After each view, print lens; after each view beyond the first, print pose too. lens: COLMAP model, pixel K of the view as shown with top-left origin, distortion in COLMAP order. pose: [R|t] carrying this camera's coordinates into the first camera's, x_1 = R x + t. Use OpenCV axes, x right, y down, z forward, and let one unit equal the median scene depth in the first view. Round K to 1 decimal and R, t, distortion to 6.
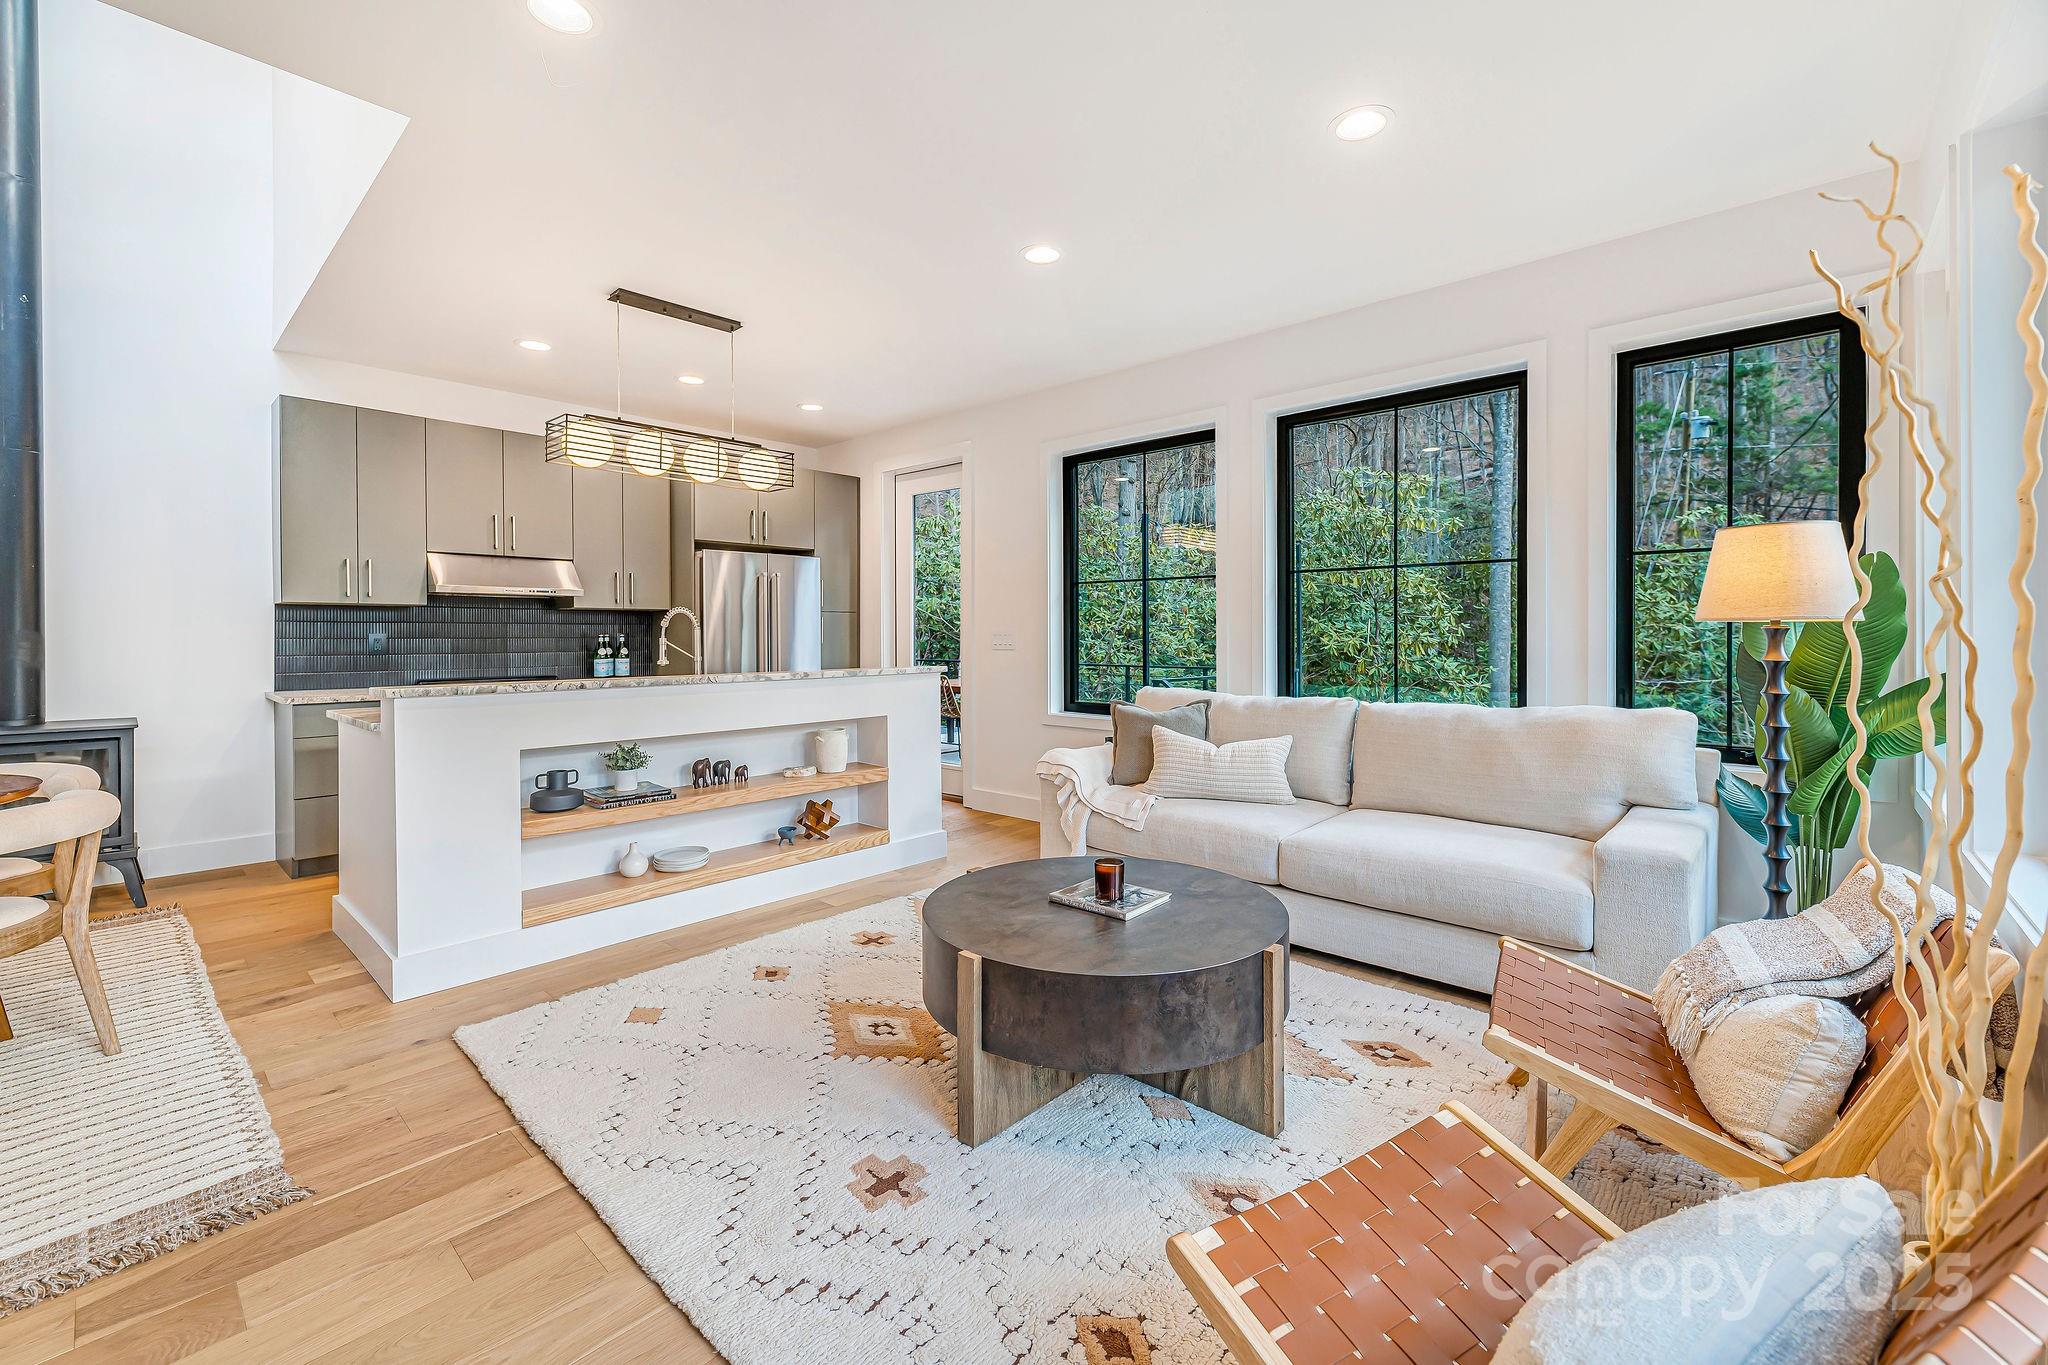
lens RADIAL K [[831.3, 0, 1027.7], [0, 831.3, 643.5], [0, 0, 1]] dist [-0.001382, -0.000120]
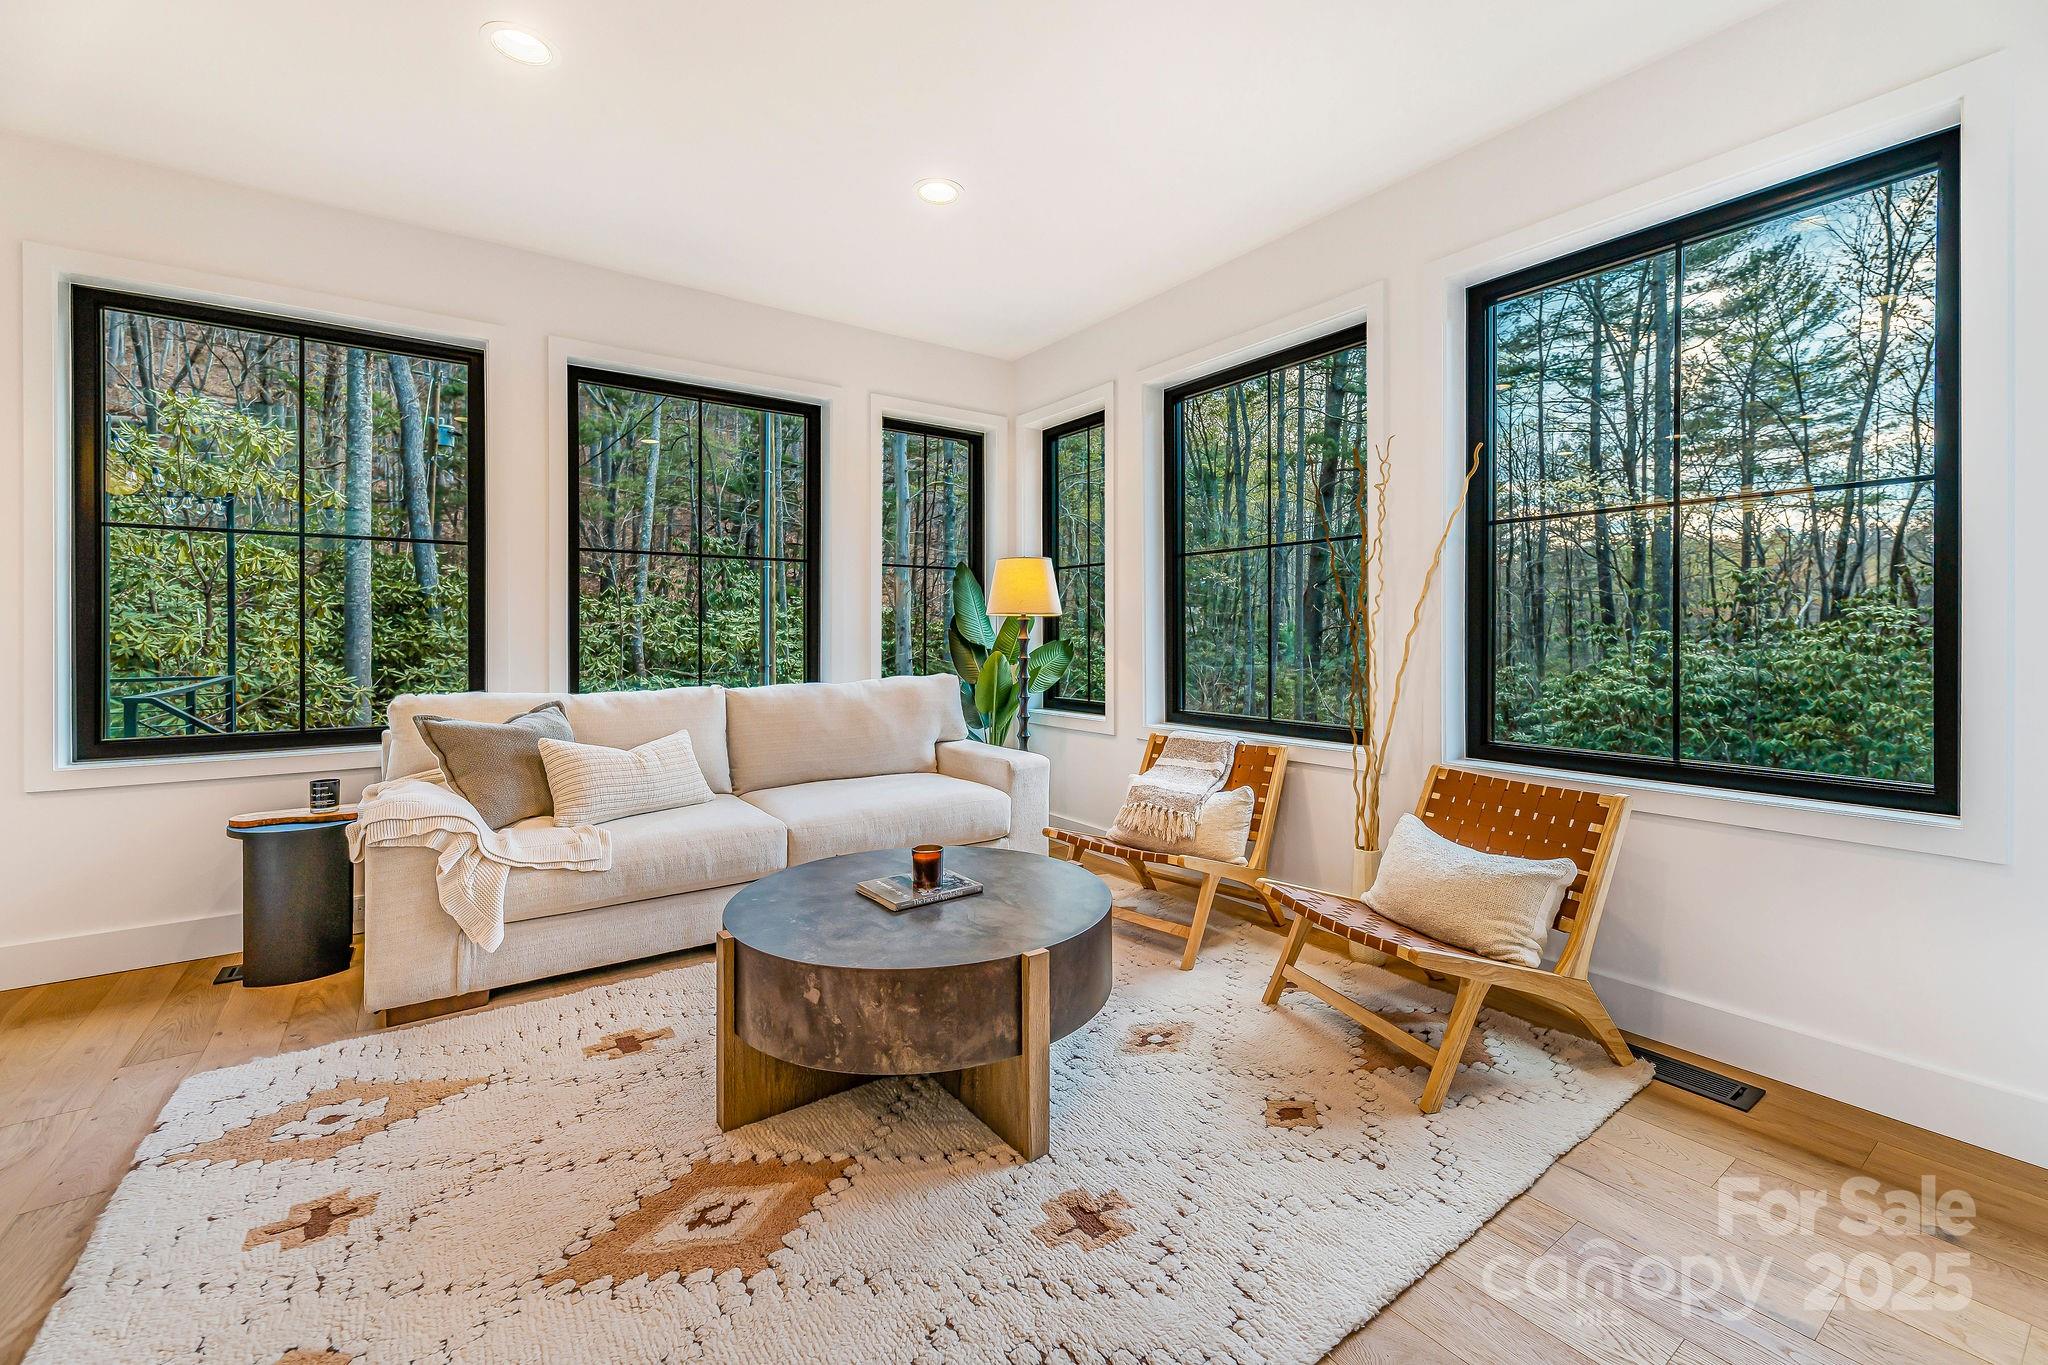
lens RADIAL K [[847.6, 0, 1029.4], [0, 847.6, 632.1], [0, 0, 1]] dist [0.003317, 0.000083]
pose [[0.215157, -0.001259, 0.976579, -0.663131], [0.010088, 0.999949, -0.000934, 0.010037], [-0.976527, 0.010053, 0.215158, 0.528471]]
